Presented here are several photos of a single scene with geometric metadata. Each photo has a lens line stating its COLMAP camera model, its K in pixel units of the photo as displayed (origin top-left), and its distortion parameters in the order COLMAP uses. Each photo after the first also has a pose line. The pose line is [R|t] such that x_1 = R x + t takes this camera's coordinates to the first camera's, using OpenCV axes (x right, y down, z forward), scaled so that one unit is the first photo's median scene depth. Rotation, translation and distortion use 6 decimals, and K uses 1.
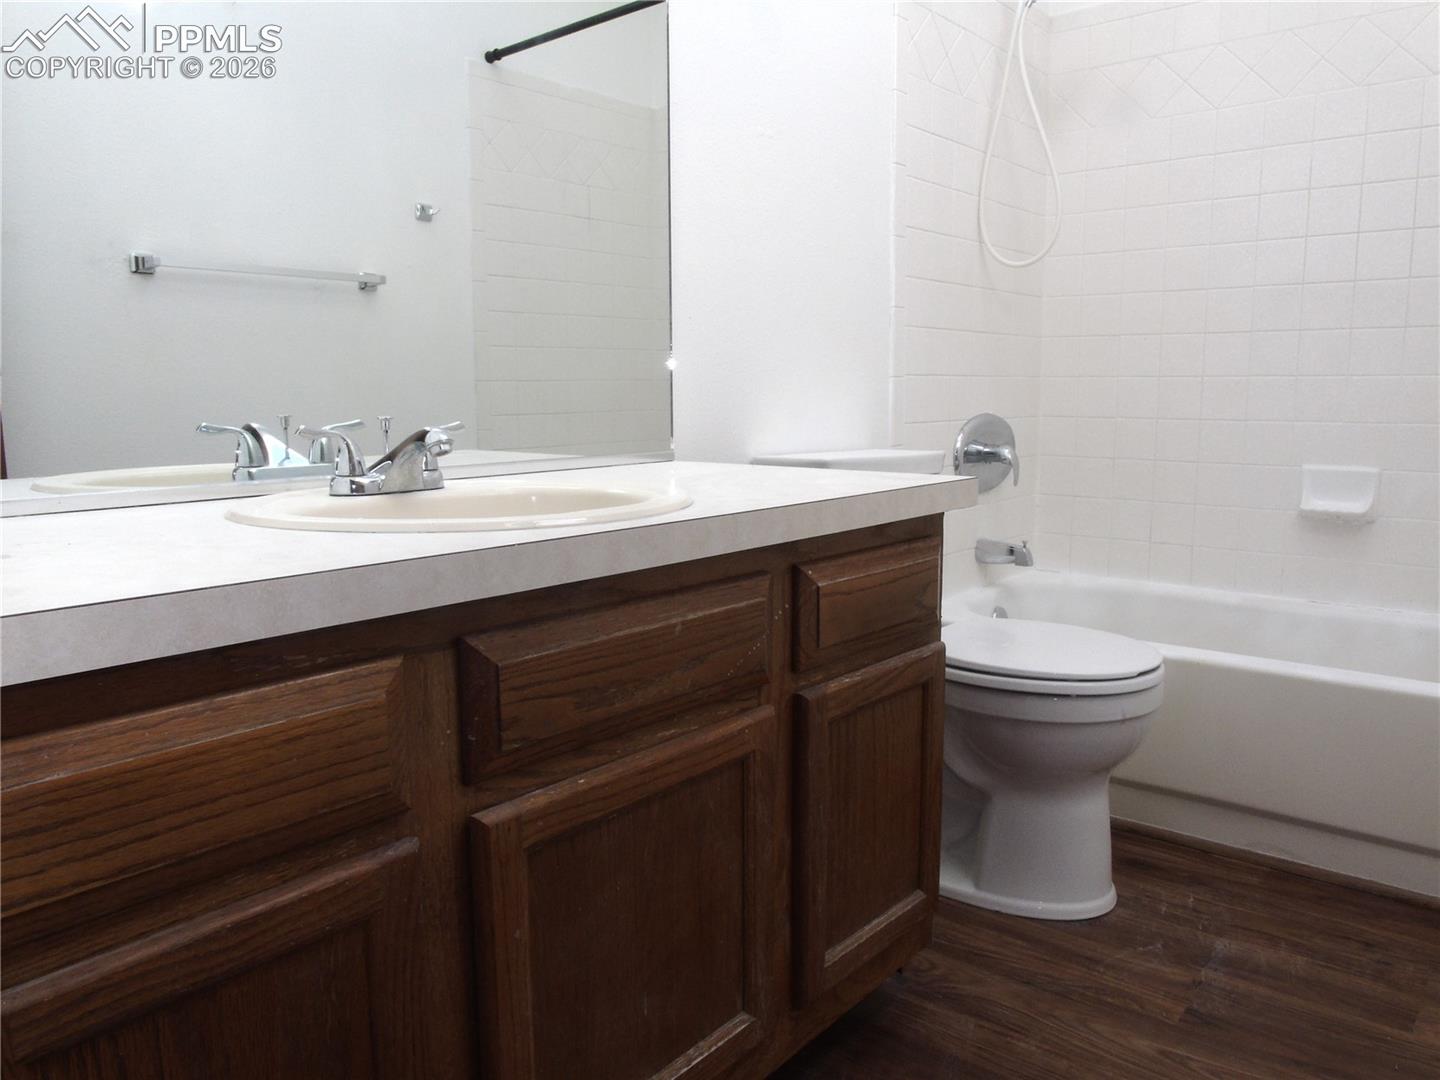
lens RADIAL K [[1059.8, 0, 720.0], [0, 1059.8, 540.0], [0, 0, 1]] dist [-0.047487, 0.052031]
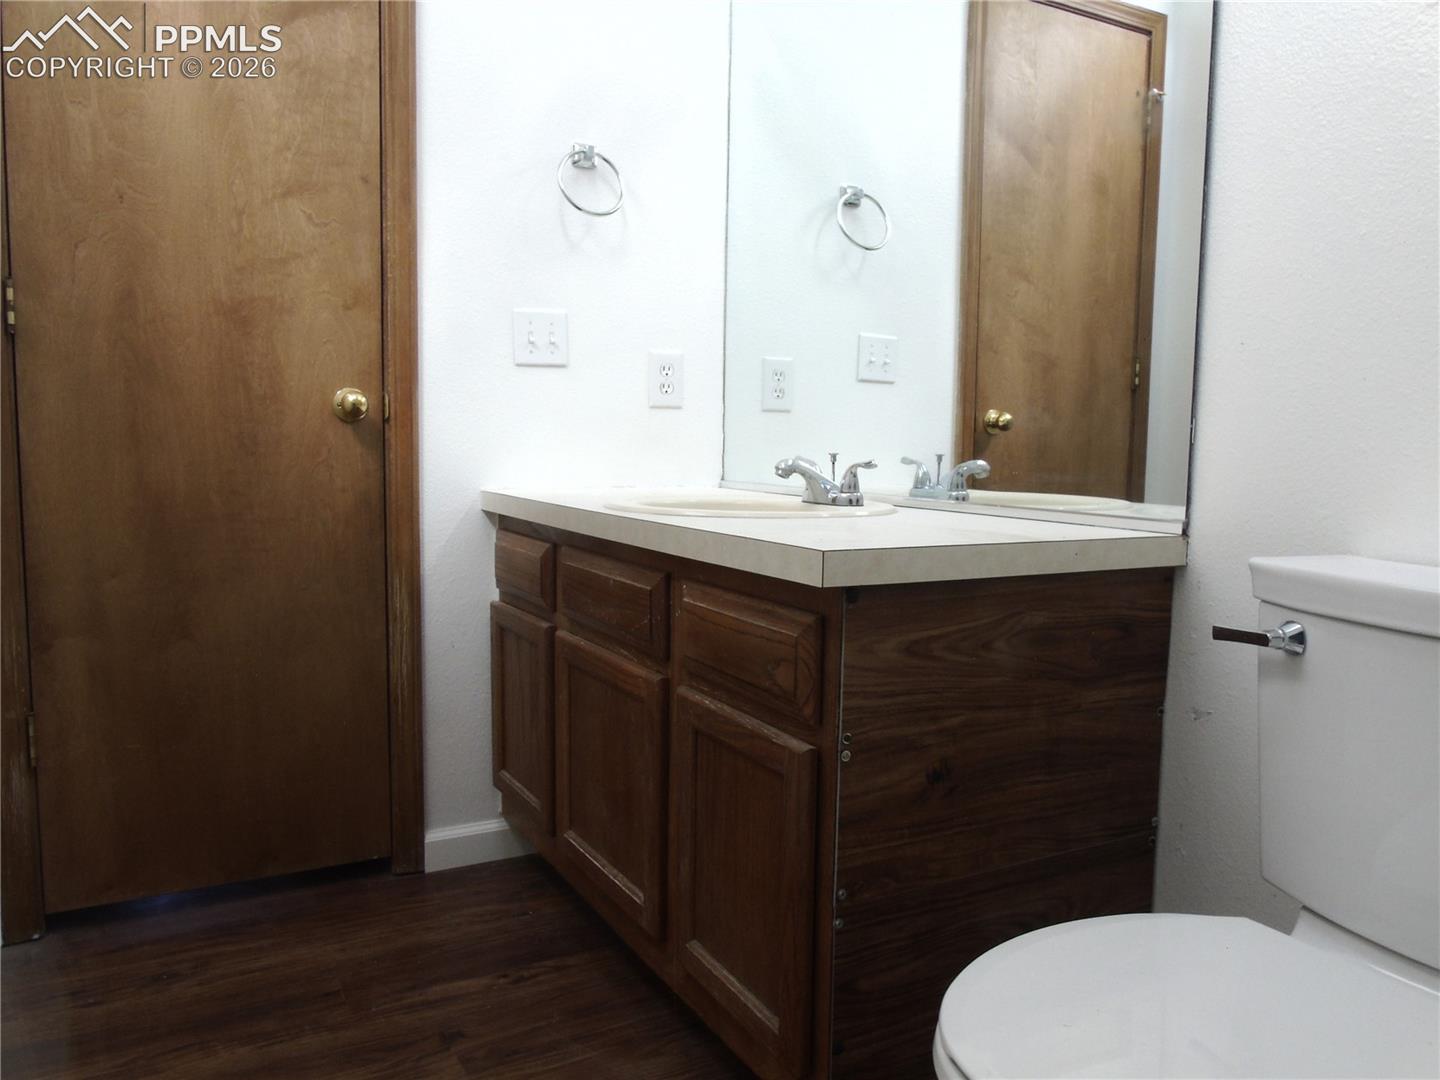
lens RADIAL K [[1059.8, 0, 720.0], [0, 1059.8, 540.0], [0, 0, 1]] dist [-0.047487, 0.052031]
pose [[-0.357175, 0.096074, -0.929083, 1.048455], [-0.136576, 0.978633, 0.153704, -0.186593], [0.923998, 0.181790, -0.336422, 1.285115]]
